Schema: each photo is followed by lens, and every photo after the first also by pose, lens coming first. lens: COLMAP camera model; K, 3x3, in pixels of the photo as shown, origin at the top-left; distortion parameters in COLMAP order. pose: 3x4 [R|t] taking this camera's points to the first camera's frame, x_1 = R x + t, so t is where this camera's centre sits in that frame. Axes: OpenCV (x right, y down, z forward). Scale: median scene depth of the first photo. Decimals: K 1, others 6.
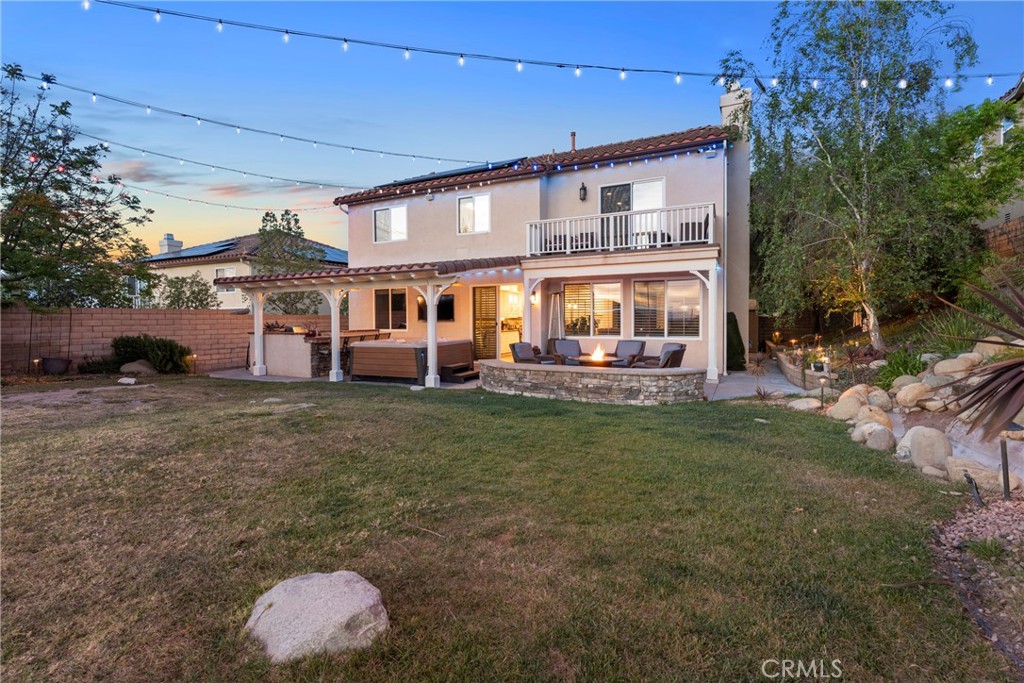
lens RADIAL K [[464.9, 0, 509.6], [0, 464.9, 326.5], [0, 0, 1]] dist [0.001783, 0.000091]
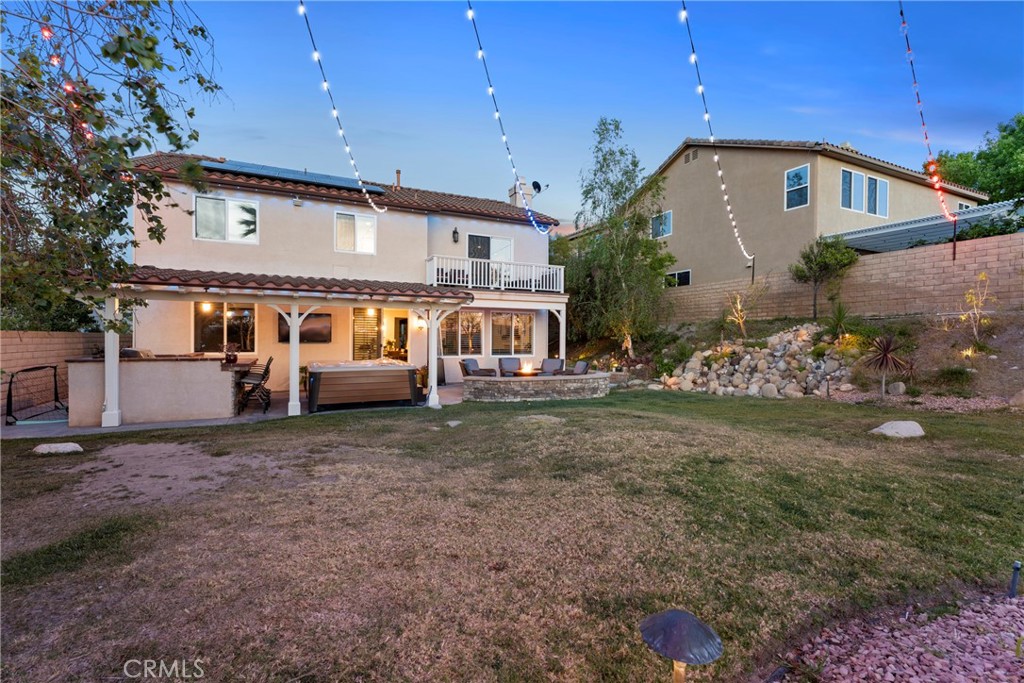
lens RADIAL K [[456.9, 0, 512.0], [0, 456.9, 341.5], [0, 0, 1]] dist [-0.000362, 0.000084]
pose [[0.614588, 0.004925, 0.788833, -0.737827], [0.003885, 0.999949, -0.009270, -0.004773], [-0.788839, 0.008762, 0.614538, 0.179127]]
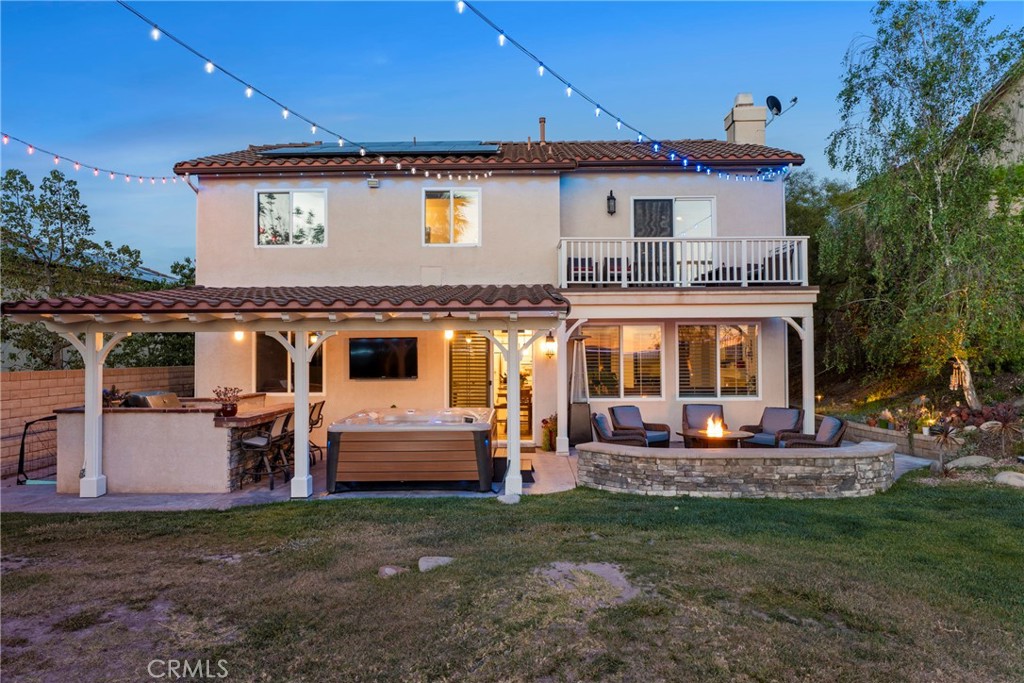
lens RADIAL K [[619.3, 0, 512.0], [0, 619.3, 341.5], [0, 0, 1]] dist [-0.005059, 0.002737]
pose [[0.900988, 0.010024, 0.433728, -0.444927], [0.007947, 0.999184, -0.039601, -0.033883], [-0.433771, 0.039126, 0.900173, 0.206108]]
